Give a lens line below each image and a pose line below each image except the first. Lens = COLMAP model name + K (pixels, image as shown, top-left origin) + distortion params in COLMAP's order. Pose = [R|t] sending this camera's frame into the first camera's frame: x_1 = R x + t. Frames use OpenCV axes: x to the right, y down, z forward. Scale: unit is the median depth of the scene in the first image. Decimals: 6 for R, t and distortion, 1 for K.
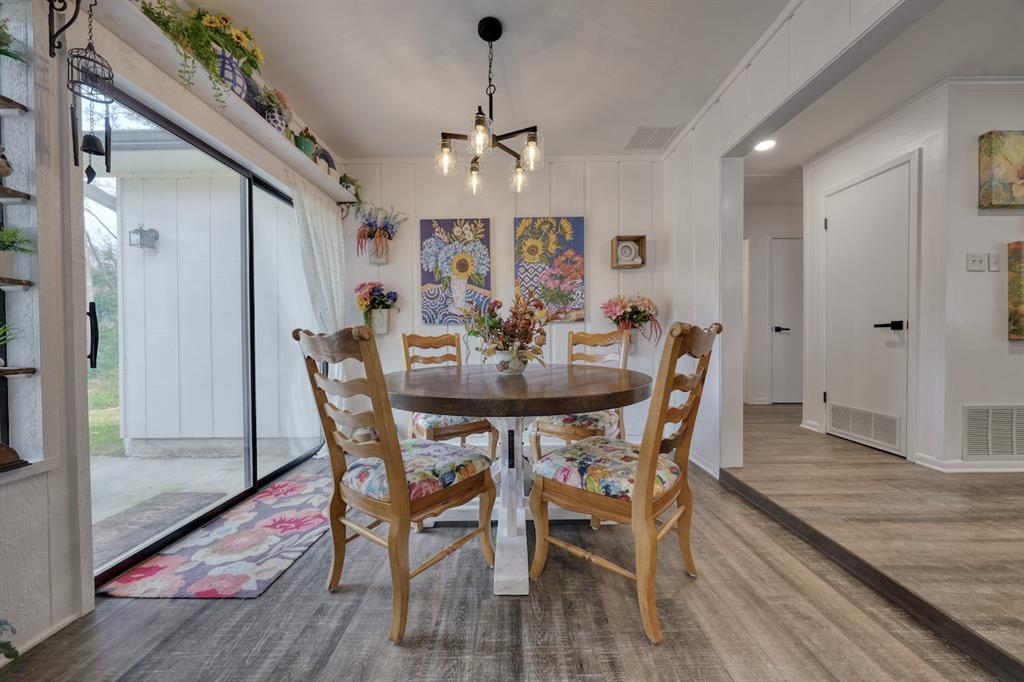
lens RADIAL K [[346.8, 0, 513.2], [0, 346.8, 339.8], [0, 0, 1]] dist [-0.004084, 0.000427]
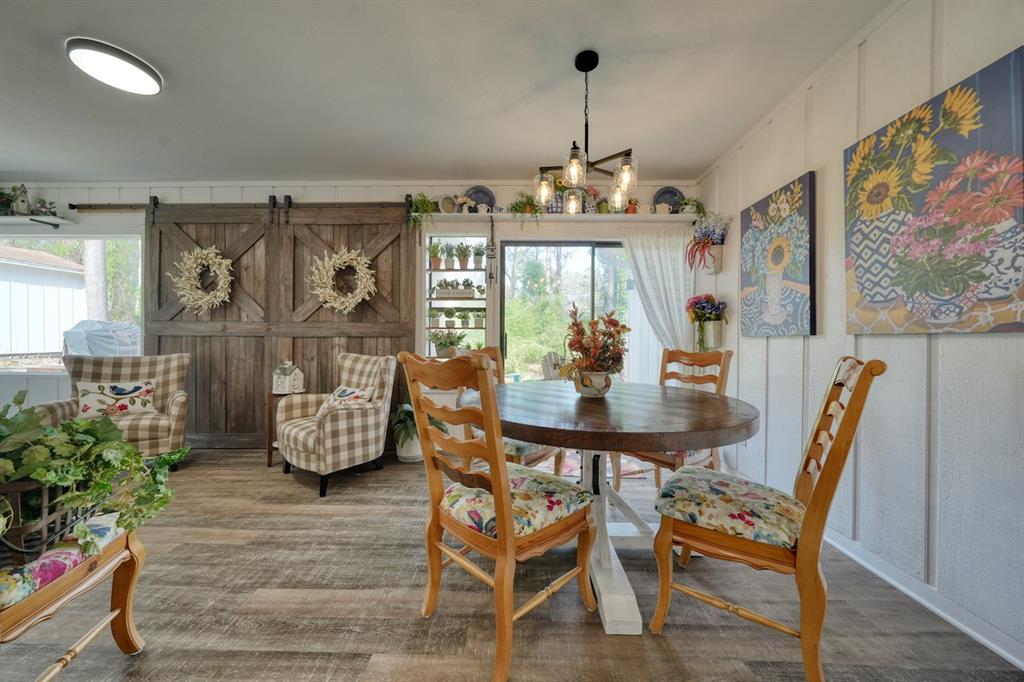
lens RADIAL K [[346.8, 0, 513.2], [0, 346.8, 339.8], [0, 0, 1]] dist [-0.004084, 0.000427]
pose [[-0.011686, 0.012023, -0.999859, 0.576576], [-0.018911, 0.999746, 0.012242, -0.038860], [0.999753, 0.019052, -0.011456, 0.470427]]
